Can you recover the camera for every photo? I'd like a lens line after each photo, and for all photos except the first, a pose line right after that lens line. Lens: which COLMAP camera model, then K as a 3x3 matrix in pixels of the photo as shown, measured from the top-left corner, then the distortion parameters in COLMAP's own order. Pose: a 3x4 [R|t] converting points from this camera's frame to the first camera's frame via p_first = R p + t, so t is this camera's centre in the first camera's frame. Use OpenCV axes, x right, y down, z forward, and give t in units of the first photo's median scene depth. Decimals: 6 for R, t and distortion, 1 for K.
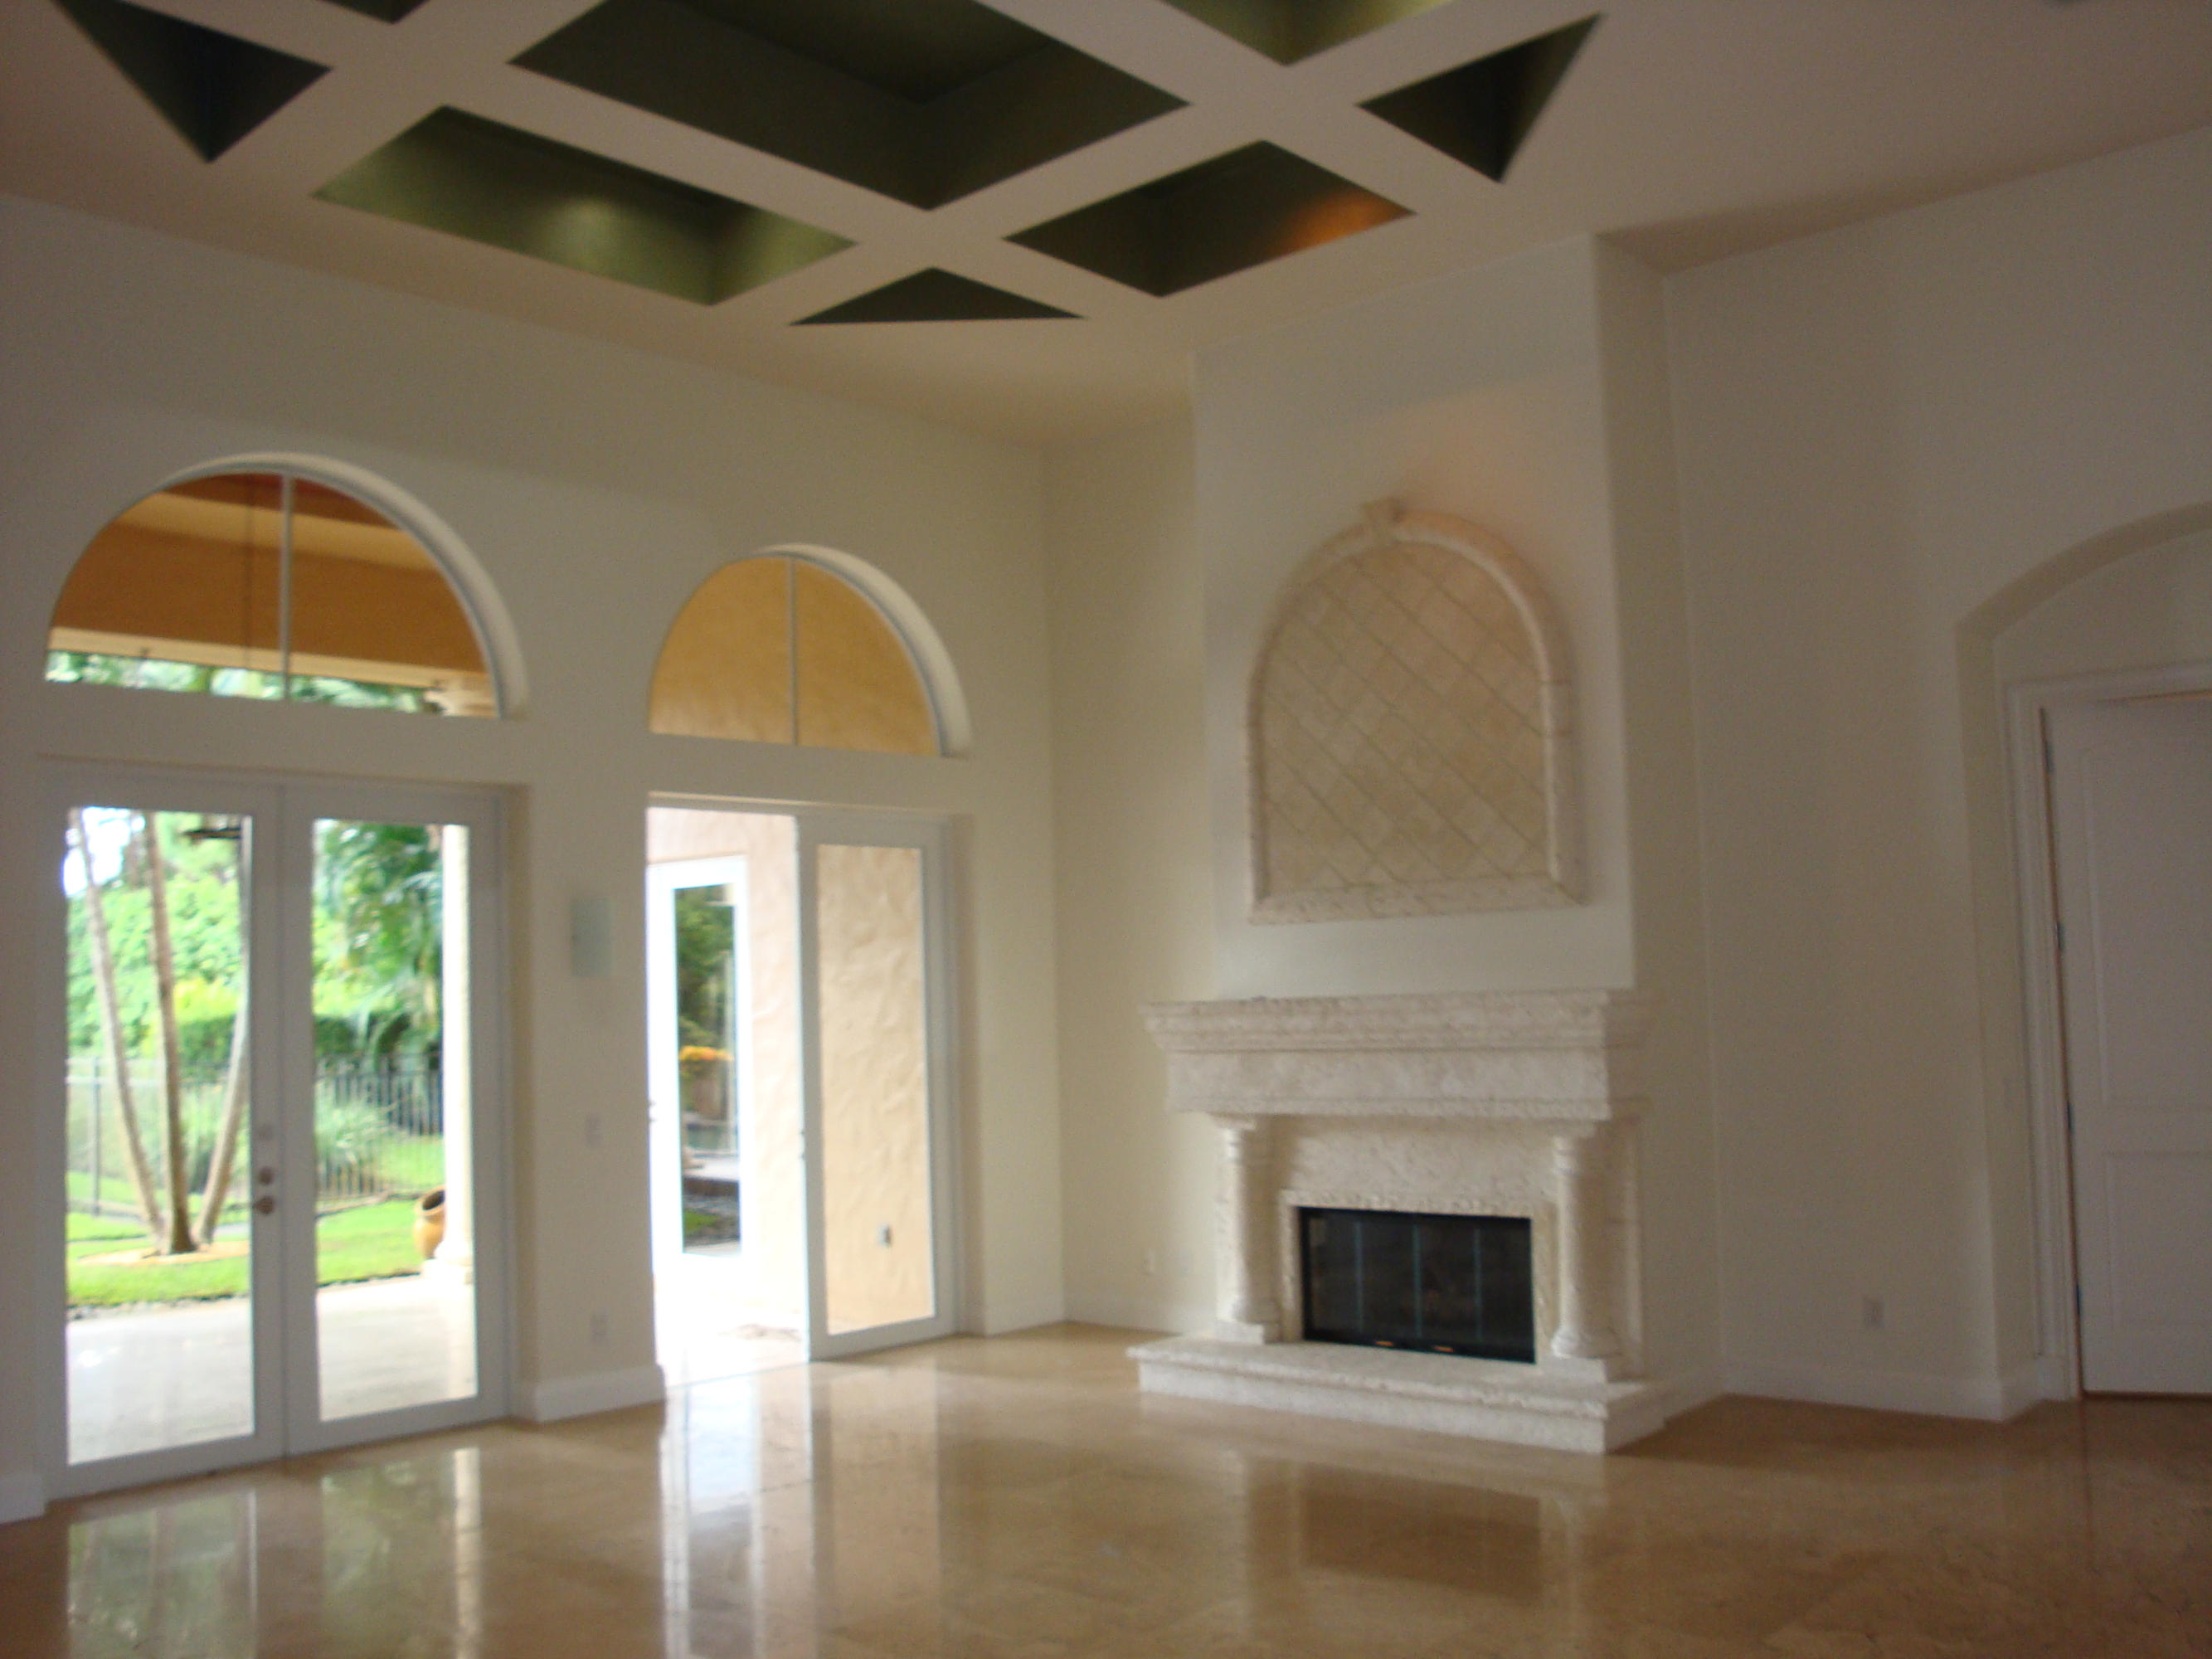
lens RADIAL K [[1981.5, 0, 1068.0], [0, 1981.5, 836.1], [0, 0, 1]] dist [-0.166526, 0.175936]
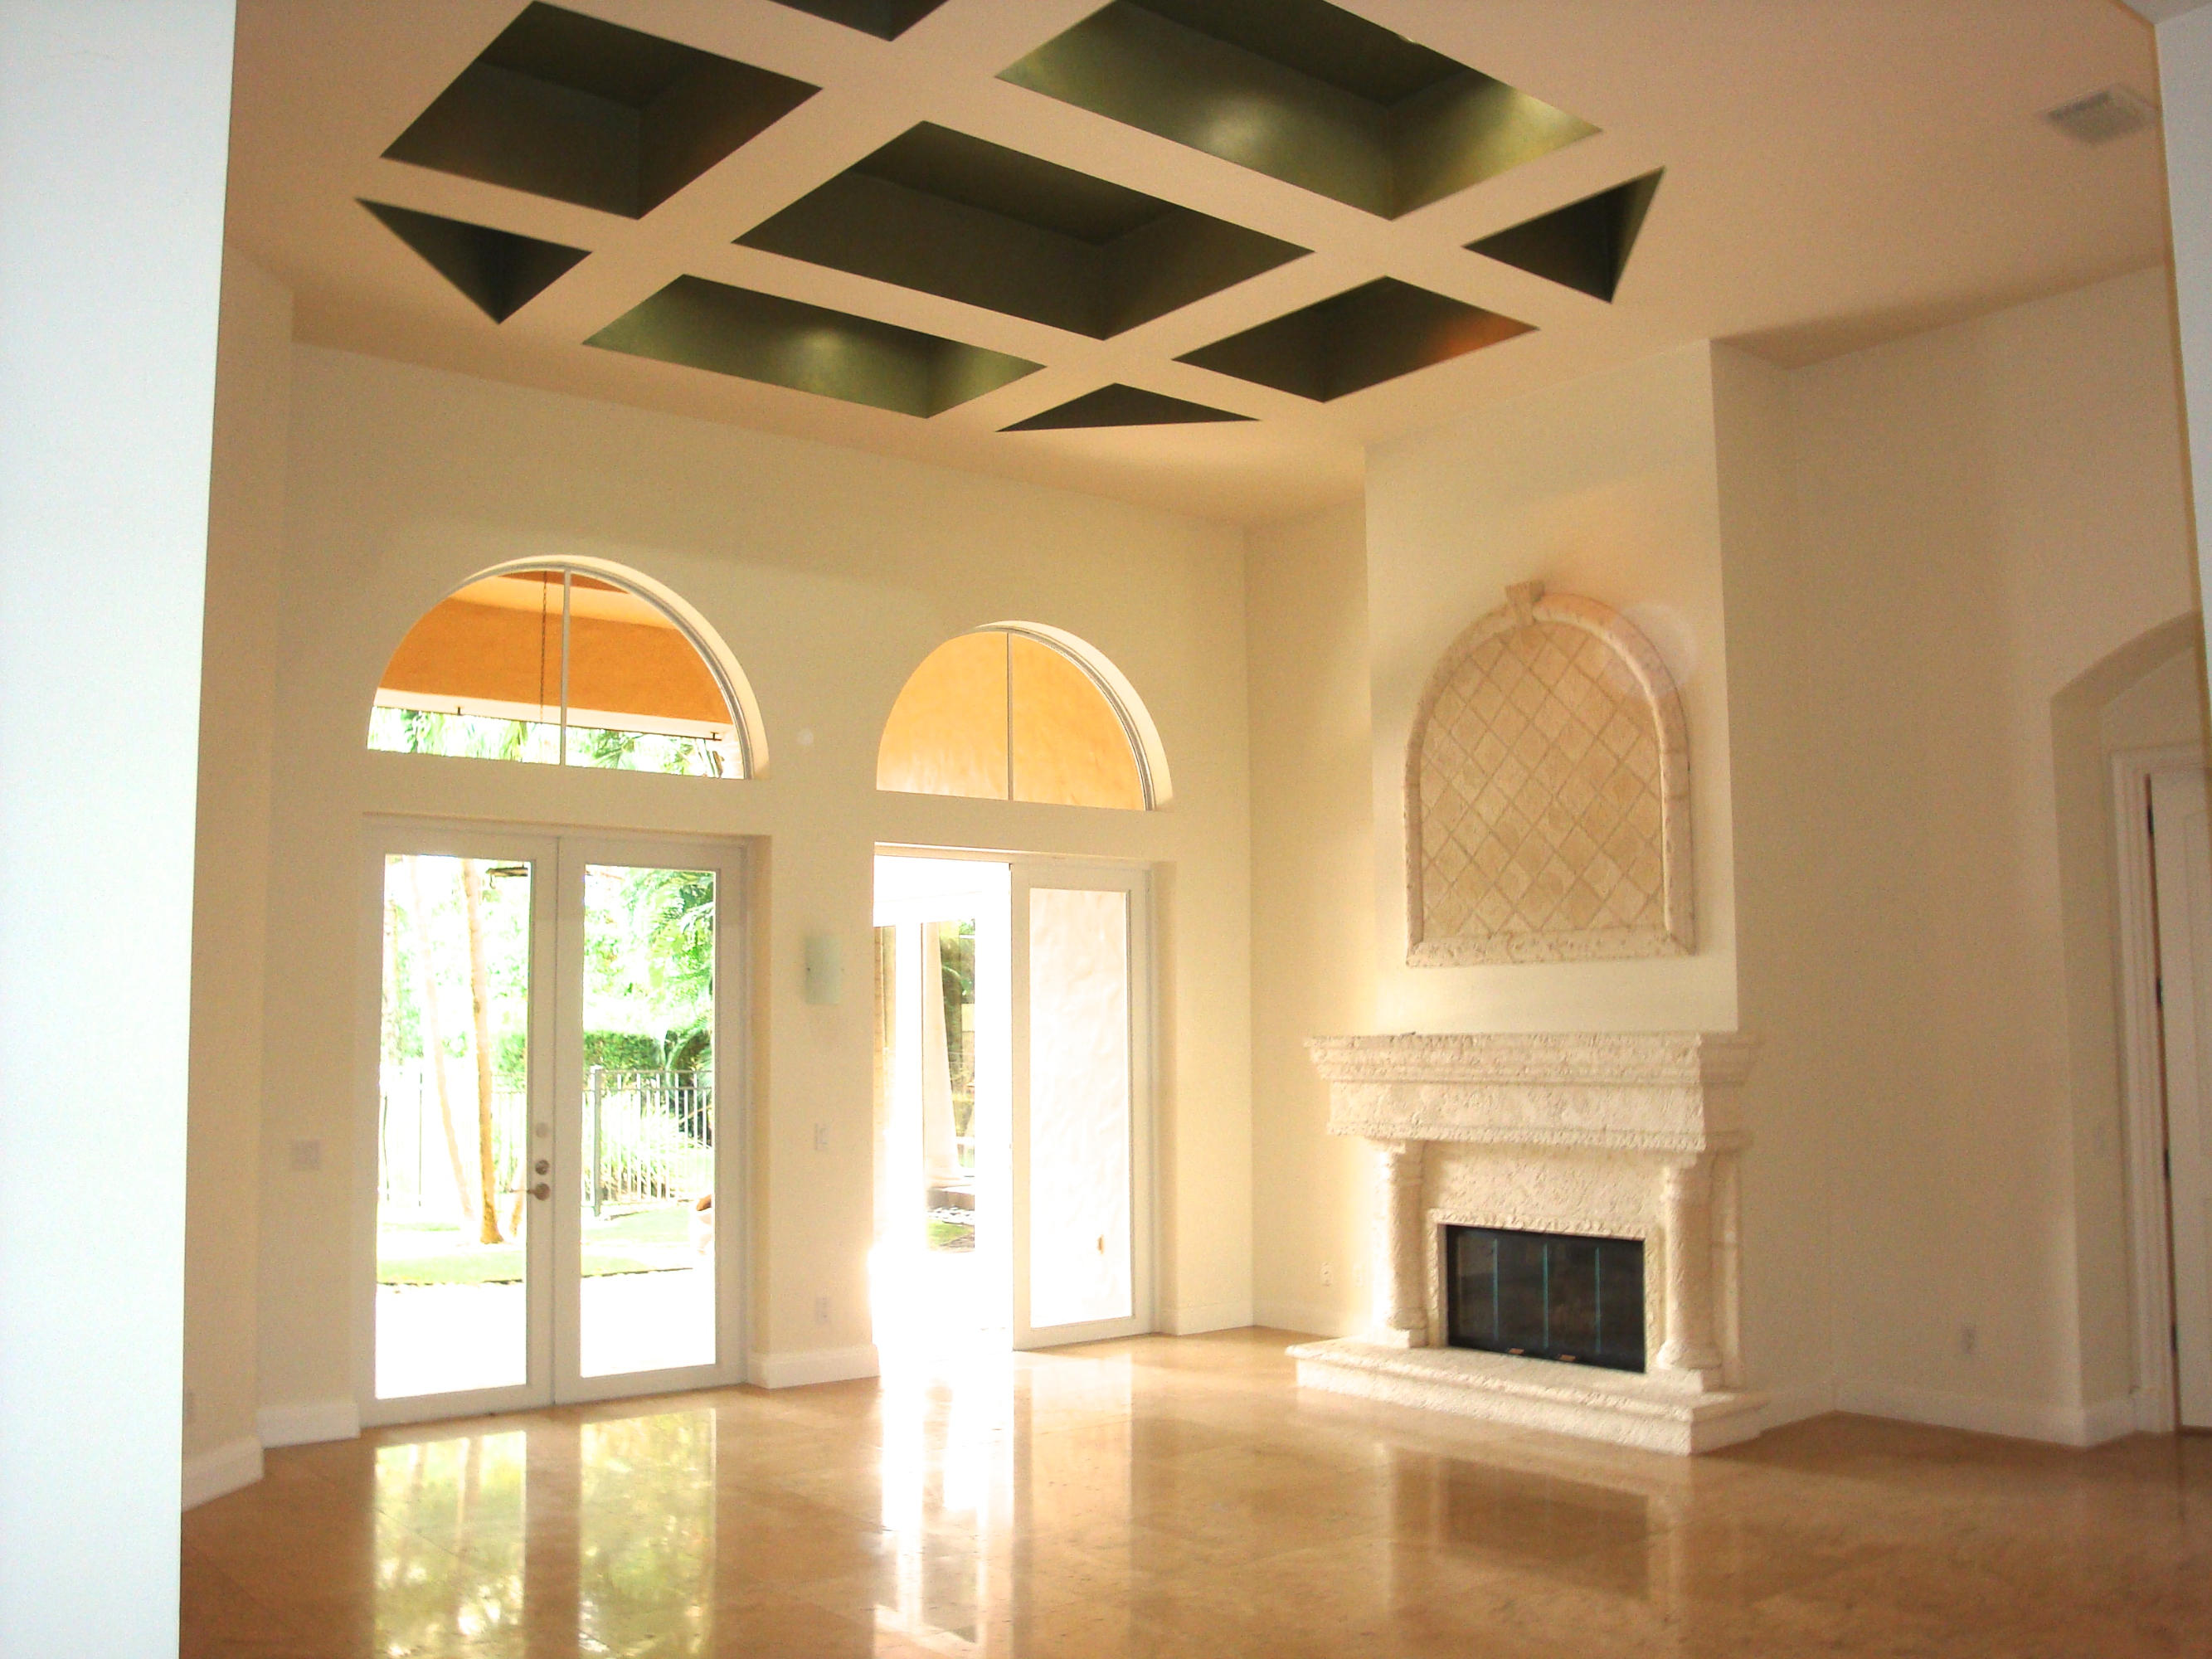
lens RADIAL K [[1981.5, 0, 1068.0], [0, 1981.5, 836.1], [0, 0, 1]] dist [-0.166526, 0.175936]
pose [[0.987895, 0.008119, -0.154914, 0.082090], [-0.010305, 0.999858, -0.013310, -0.012738], [0.154784, 0.014745, 0.987838, -0.126184]]
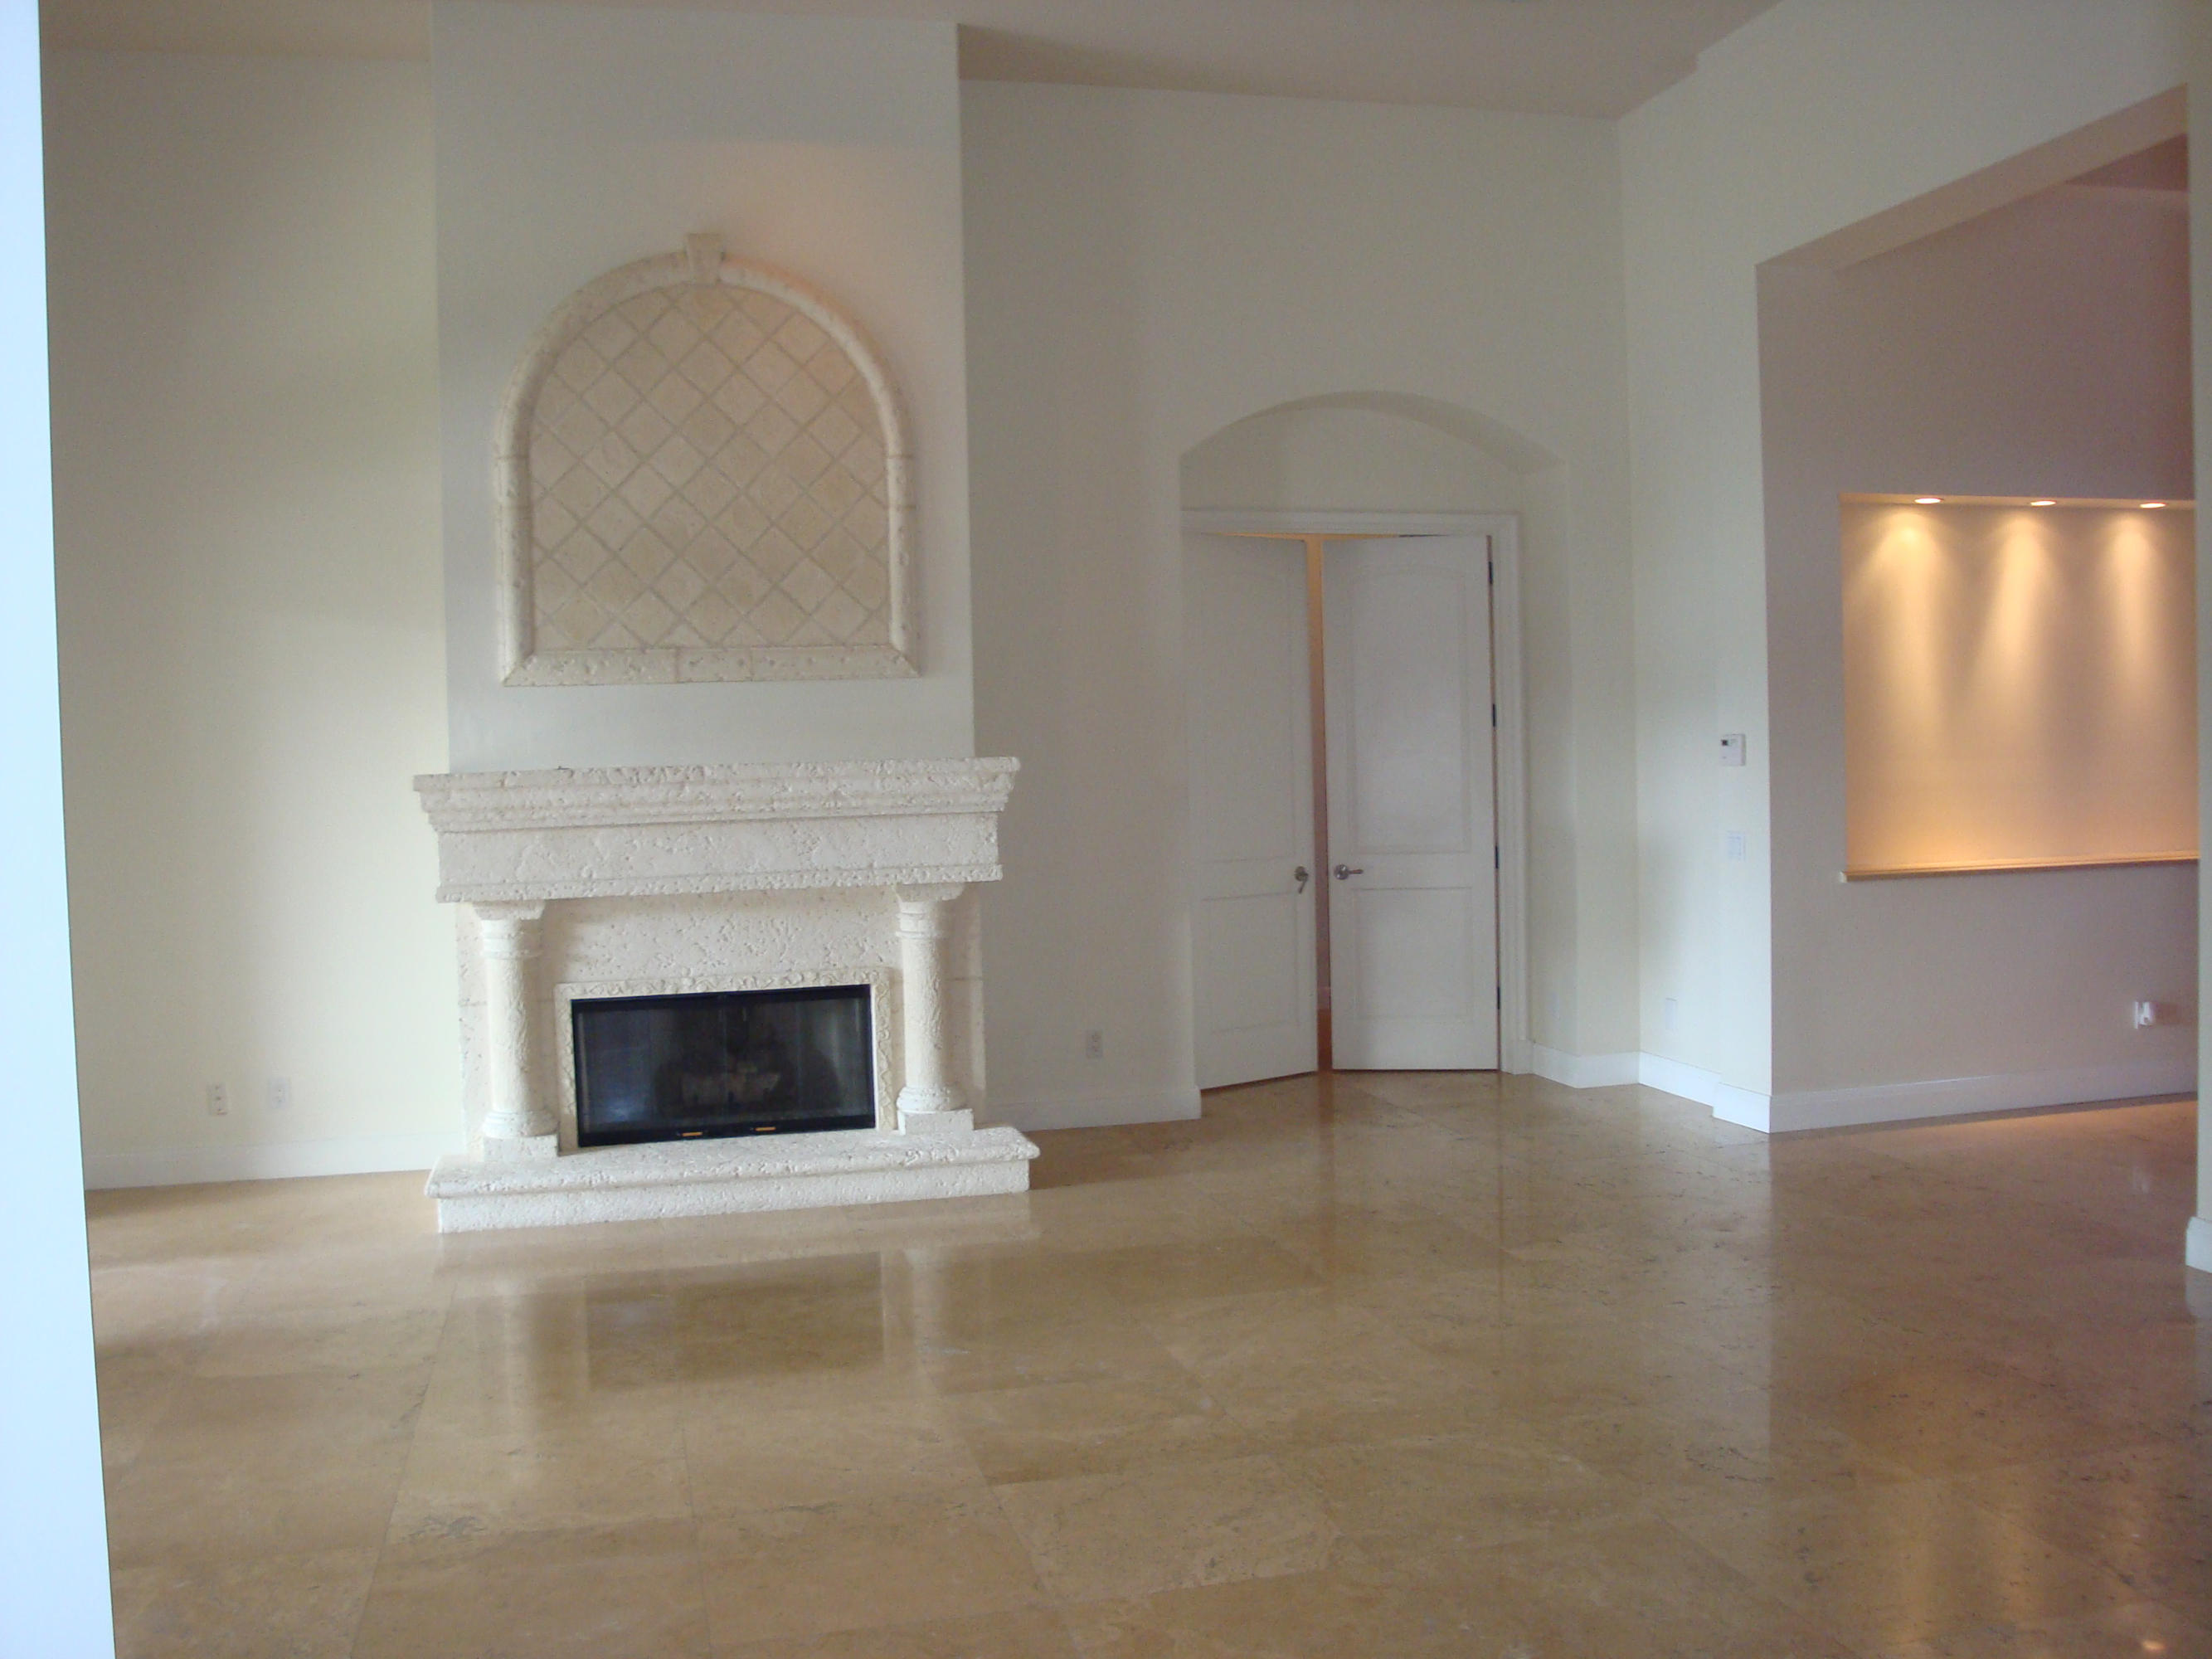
lens RADIAL K [[1981.5, 0, 1068.0], [0, 1981.5, 836.1], [0, 0, 1]] dist [-0.166526, 0.175936]
pose [[0.565164, -0.021733, 0.824692, -0.527213], [-0.056048, 0.996332, 0.064665, 0.044954], [-0.823073, -0.082769, 0.561872, 0.333580]]
